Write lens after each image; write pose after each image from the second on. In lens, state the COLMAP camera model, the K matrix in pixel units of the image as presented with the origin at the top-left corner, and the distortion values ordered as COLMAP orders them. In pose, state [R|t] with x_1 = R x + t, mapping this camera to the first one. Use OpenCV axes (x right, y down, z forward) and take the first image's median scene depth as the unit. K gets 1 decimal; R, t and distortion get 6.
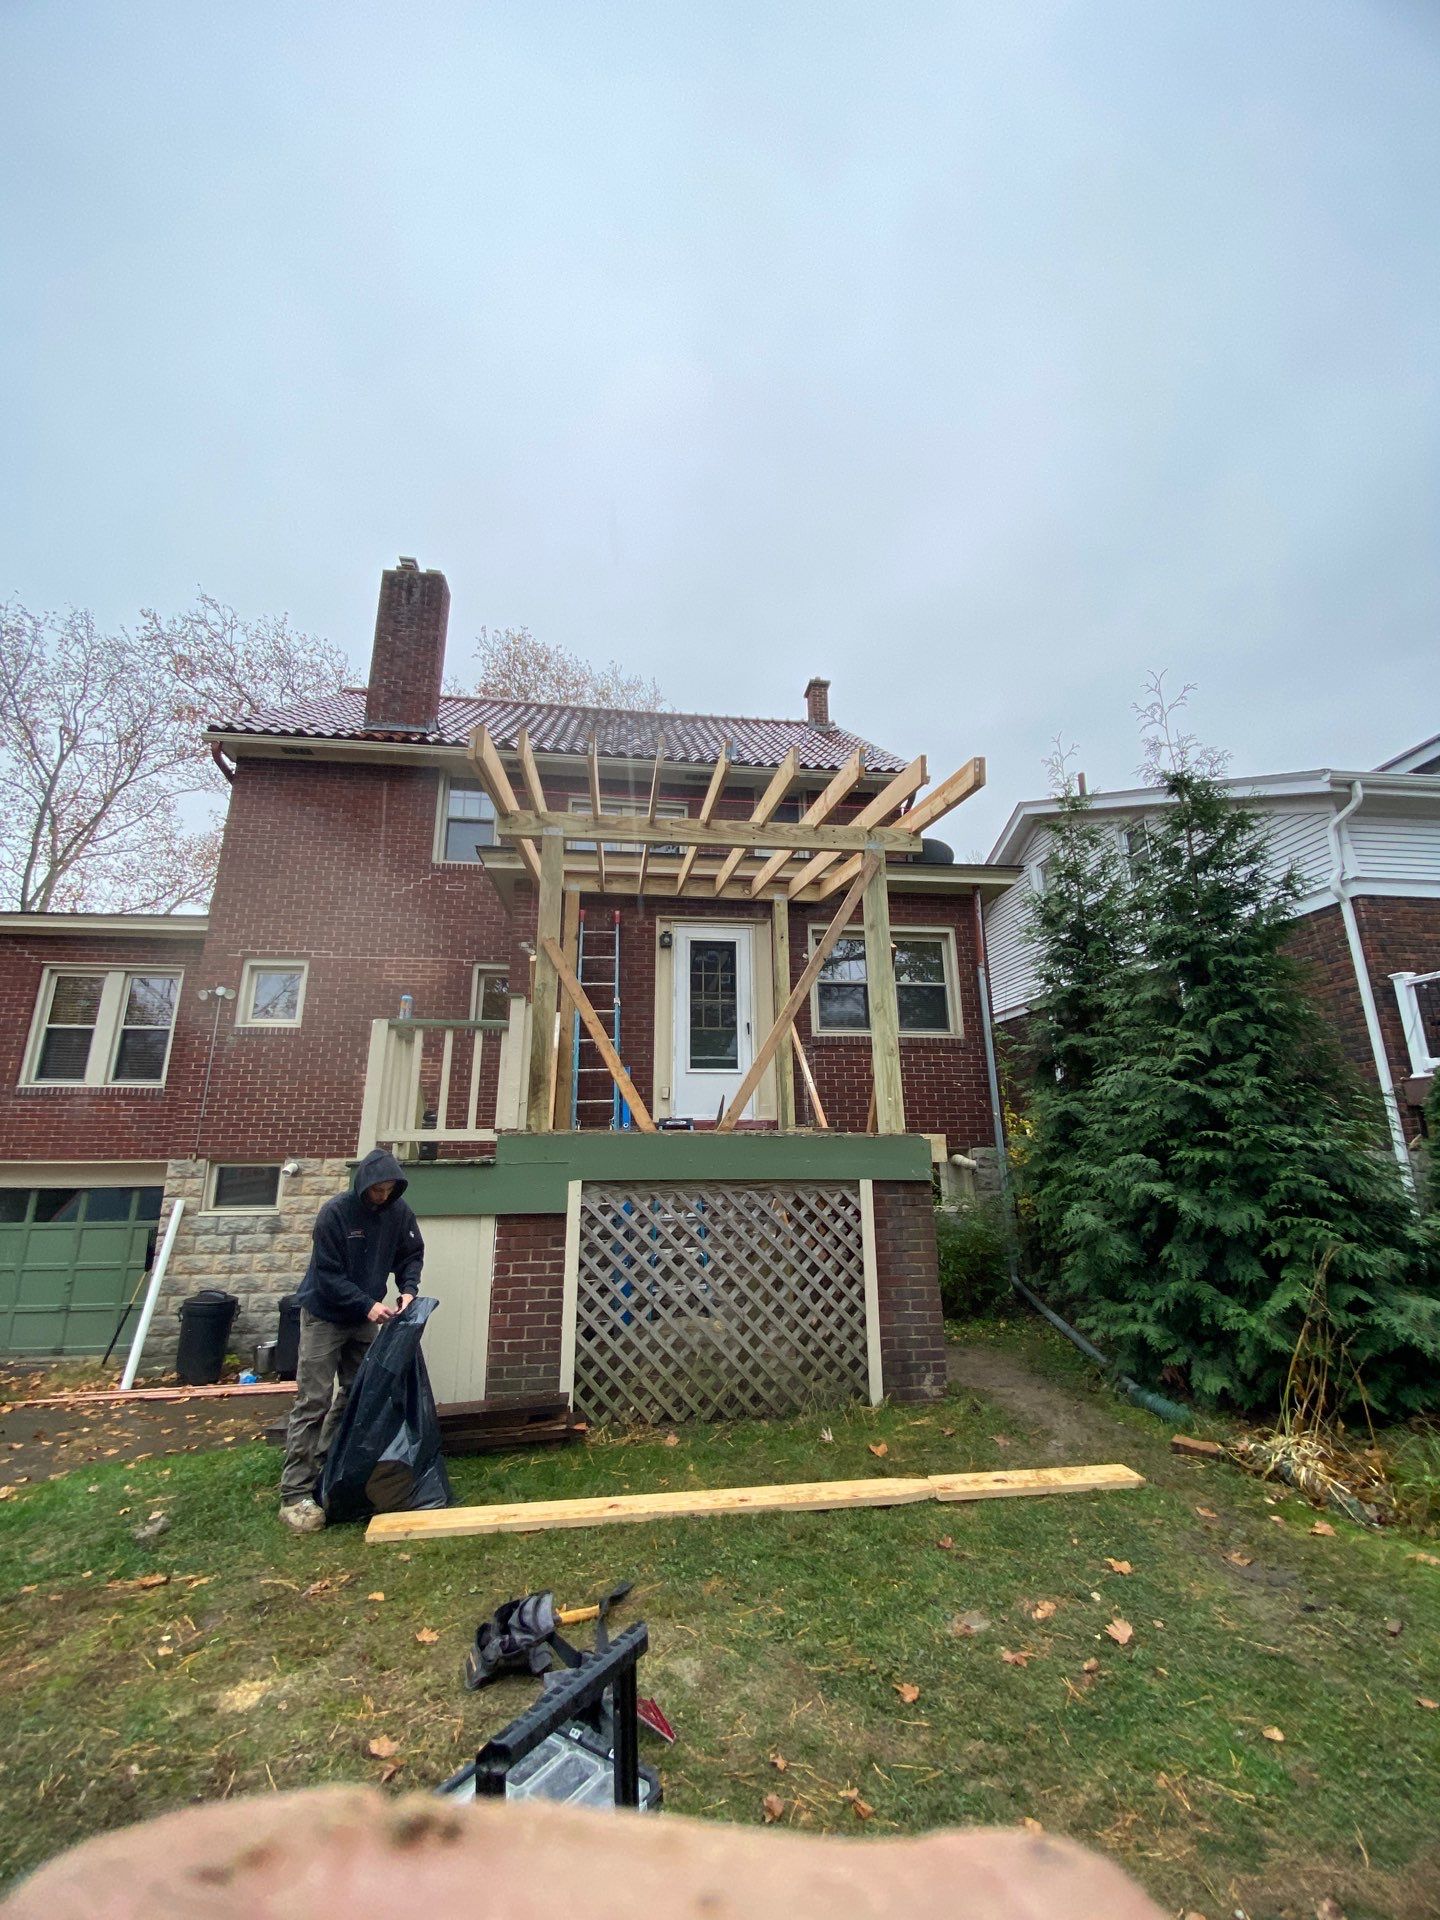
lens RADIAL K [[773.6, 0, 722.3], [0, 773.6, 953.1], [0, 0, 1]] dist [0.019849, -0.020380]
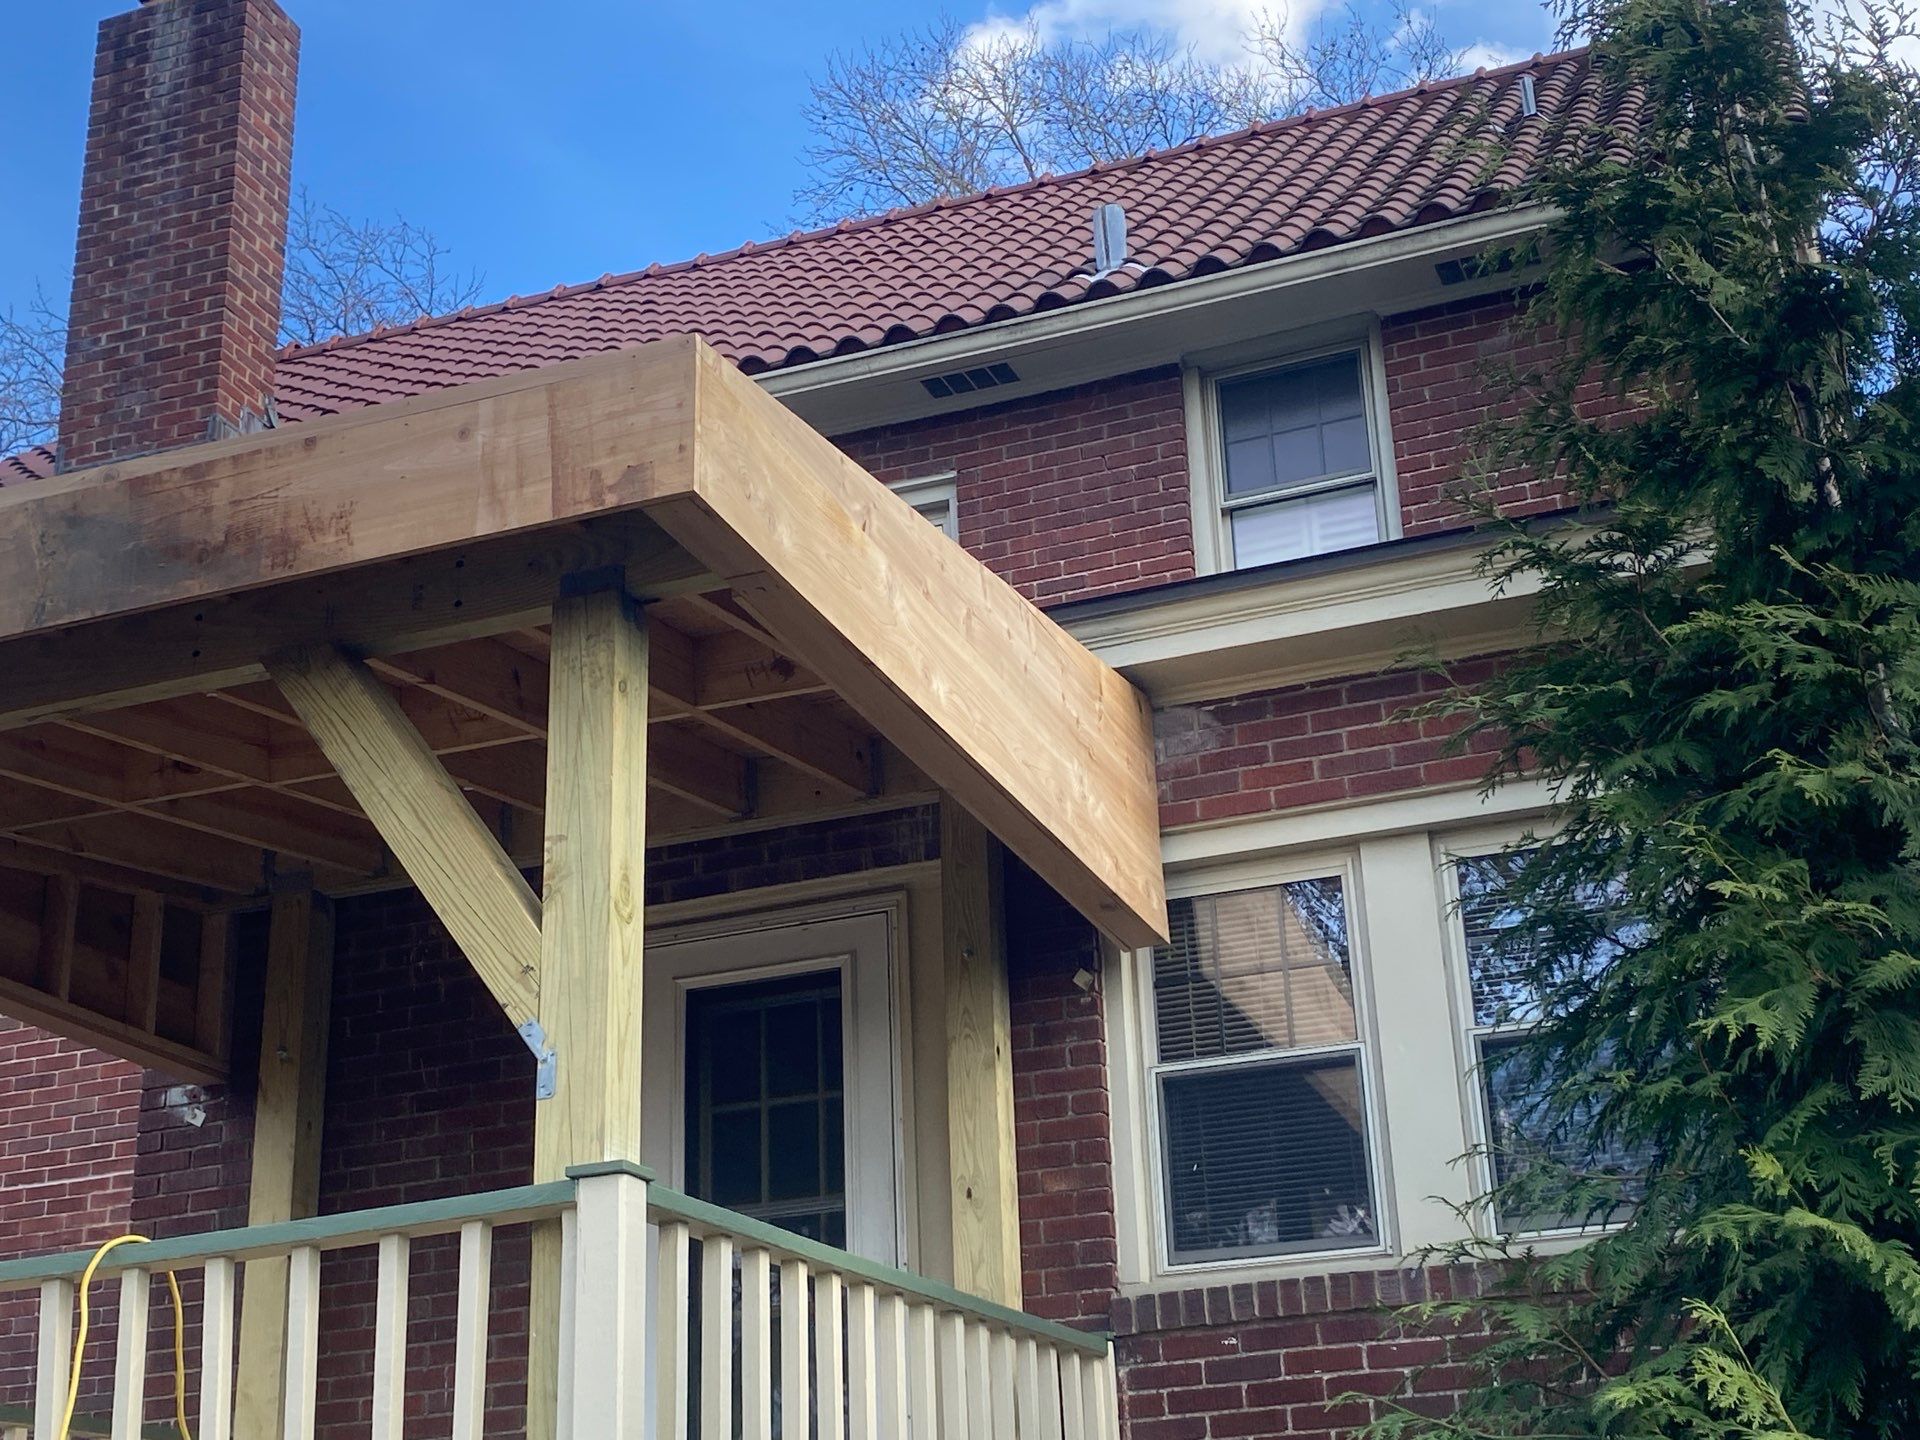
lens RADIAL K [[2743.7, 0, 965.8], [0, 2743.7, 675.7], [0, 0, 1]] dist [0.221056, -0.896214]
pose [[0.880820, -0.201424, -0.428468, 0.464205], [0.148297, 0.976824, -0.154347, 0.038584], [0.449627, 0.072412, 0.890276, 0.144277]]
